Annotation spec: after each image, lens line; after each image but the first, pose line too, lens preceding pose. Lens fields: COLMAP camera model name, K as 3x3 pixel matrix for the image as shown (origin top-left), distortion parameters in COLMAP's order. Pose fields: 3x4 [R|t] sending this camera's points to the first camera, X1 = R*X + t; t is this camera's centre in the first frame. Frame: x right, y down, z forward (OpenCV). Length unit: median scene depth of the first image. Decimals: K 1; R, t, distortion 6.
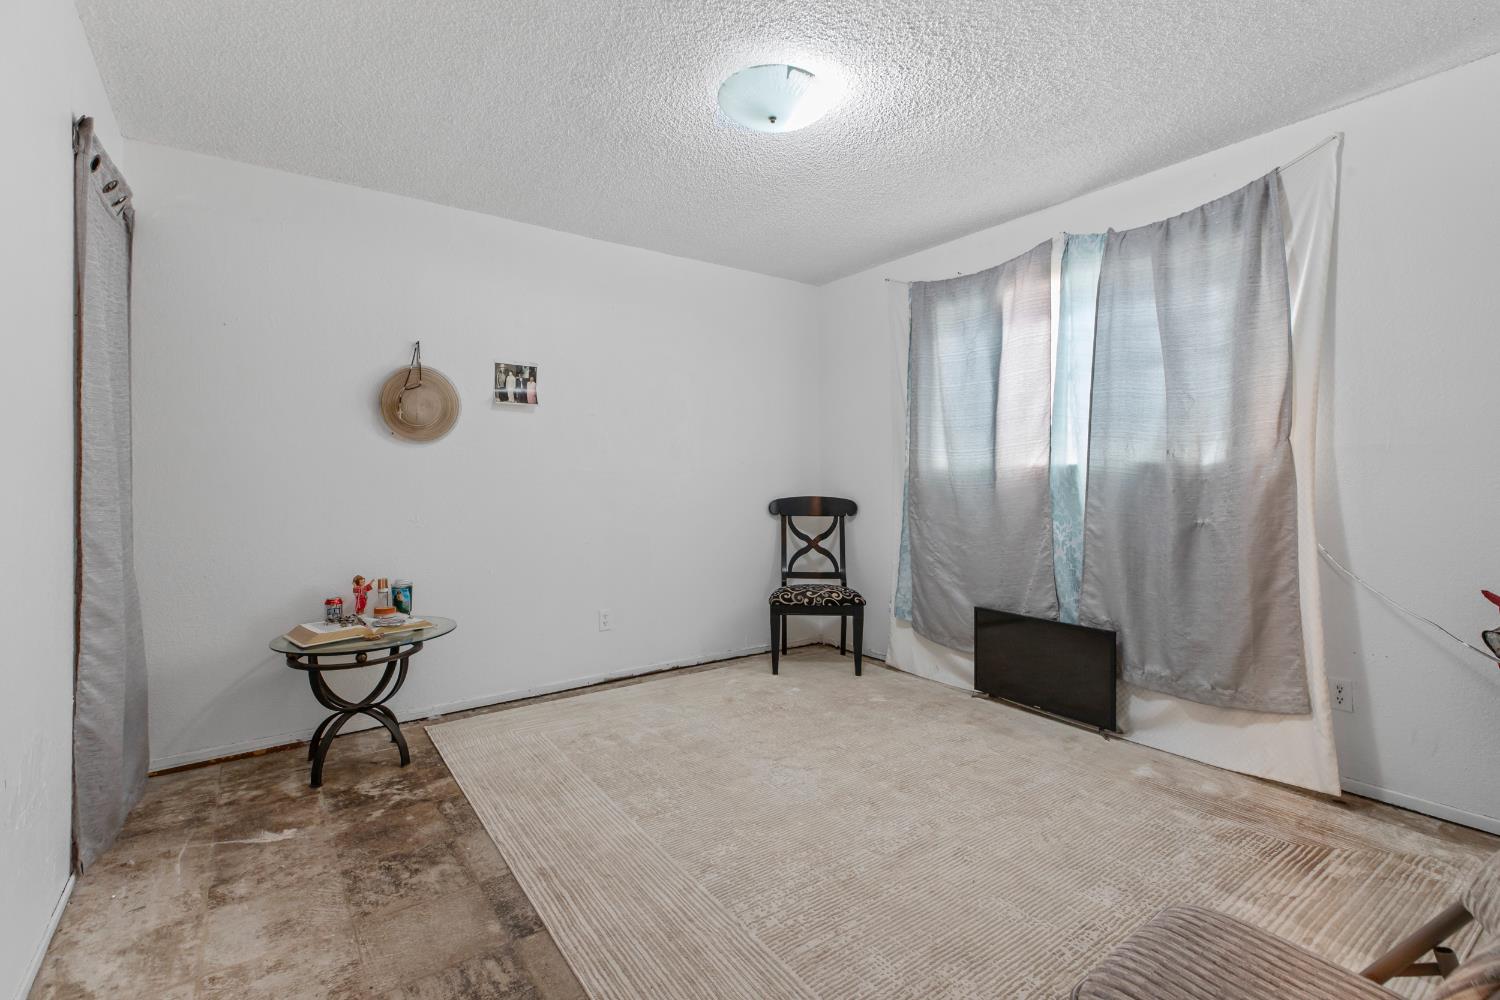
lens RADIAL K [[687.5, 0, 747.4], [0, 687.5, 493.4], [0, 0, 1]] dist [0.000825, 0.000008]
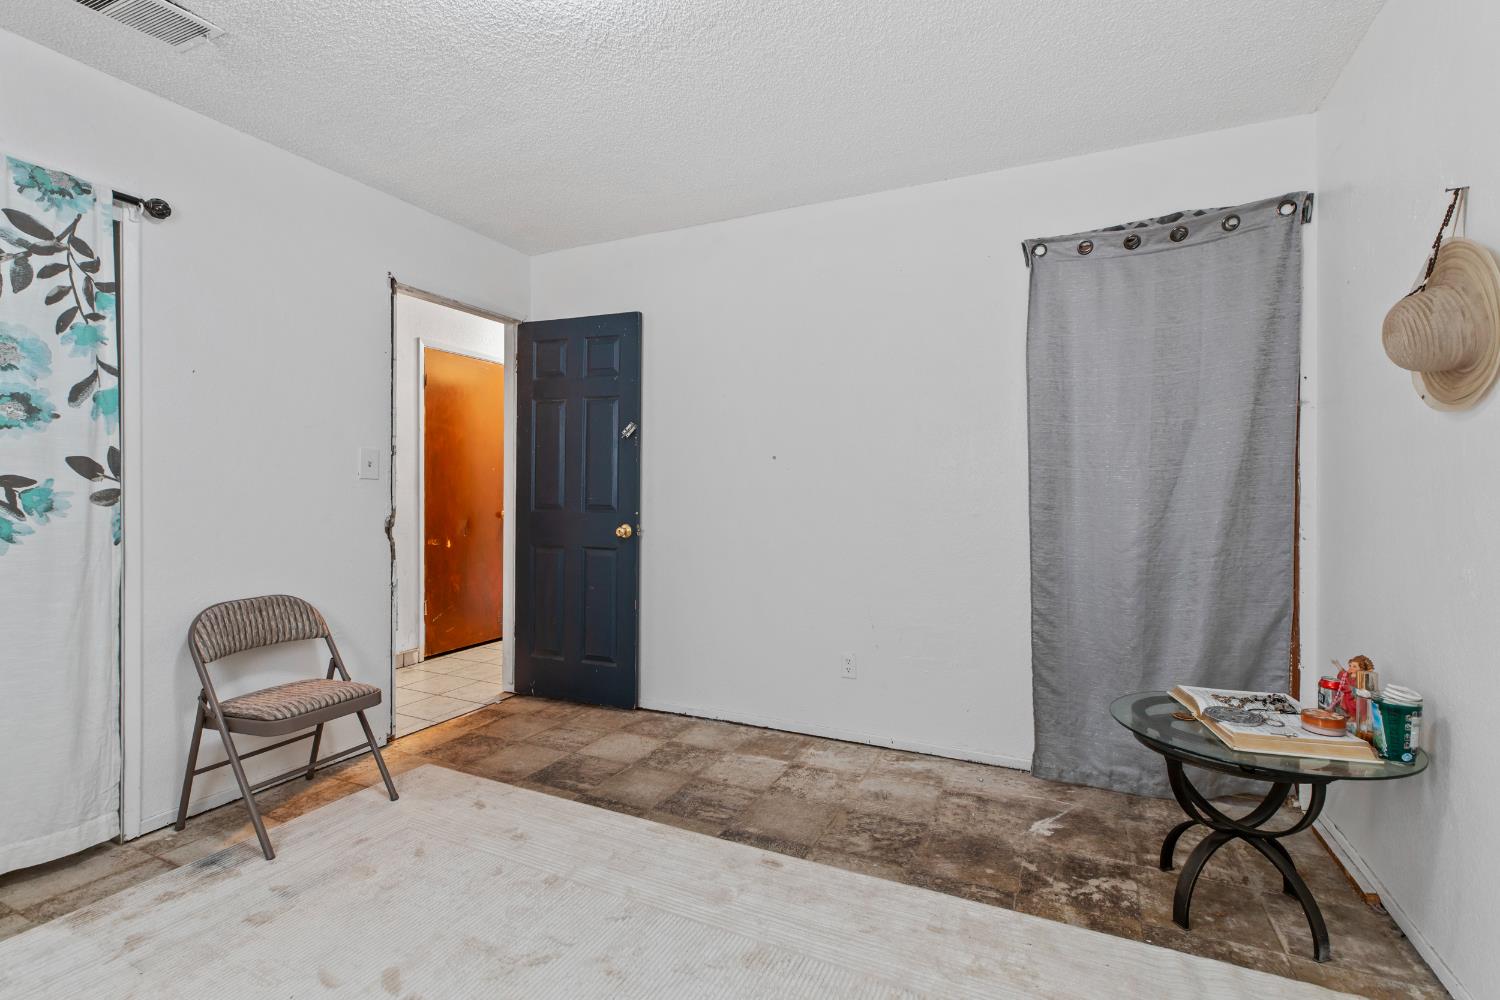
lens RADIAL K [[687.5, 0, 750.7], [0, 687.5, 494.2], [0, 0, 1]] dist [0.000825, 0.000008]
pose [[-0.868438, 0.008590, -0.495723, 0.226013], [-0.006383, 0.999573, 0.028503, -0.041071], [0.495757, 0.027917, -0.868013, 1.683492]]
